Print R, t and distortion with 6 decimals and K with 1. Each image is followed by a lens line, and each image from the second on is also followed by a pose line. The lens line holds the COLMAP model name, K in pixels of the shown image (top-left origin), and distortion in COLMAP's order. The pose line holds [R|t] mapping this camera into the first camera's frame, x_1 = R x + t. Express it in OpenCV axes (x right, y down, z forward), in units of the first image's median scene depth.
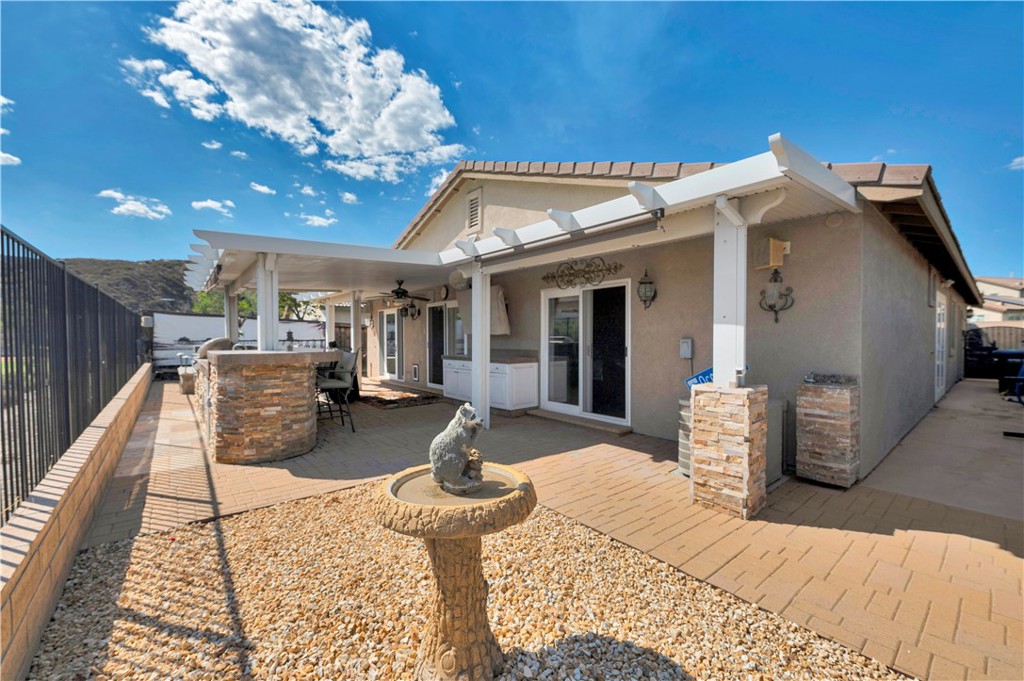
lens RADIAL K [[403.8, 0, 513.6], [0, 403.8, 343.6], [0, 0, 1]] dist [-0.008169, -0.000855]
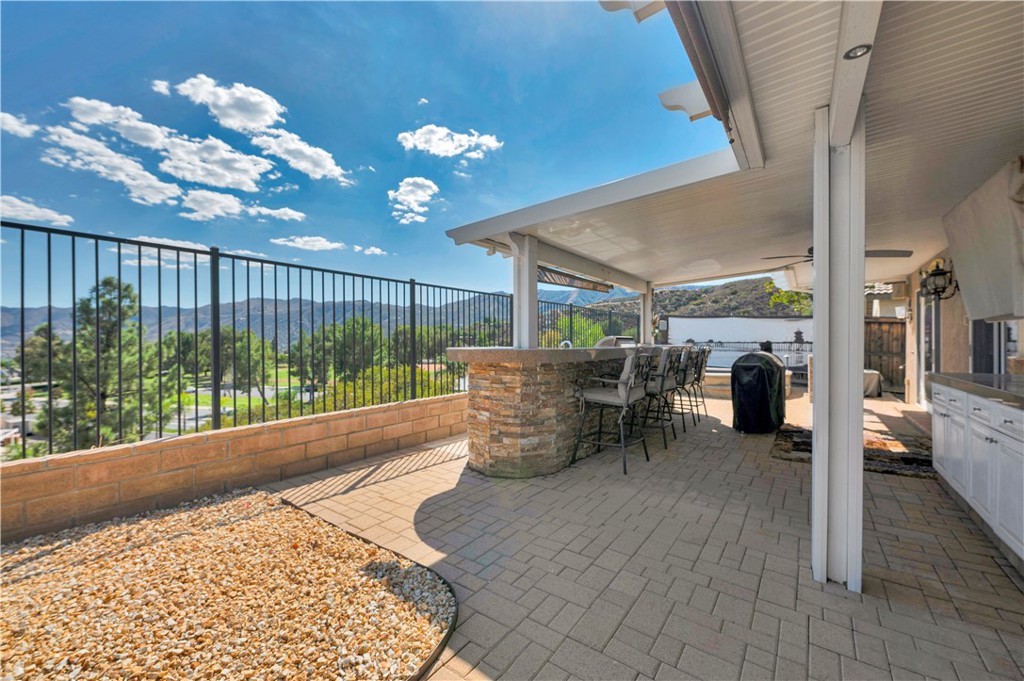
lens RADIAL K [[403.8, 0, 514.3], [0, 403.8, 340.1], [0, 0, 1]] dist [-0.008169, -0.000855]
pose [[0.254466, -0.000338, -0.967082, 0.261530], [-0.017601, 0.999833, -0.004981, 0.006110], [0.966921, 0.018289, 0.254418, 0.831679]]
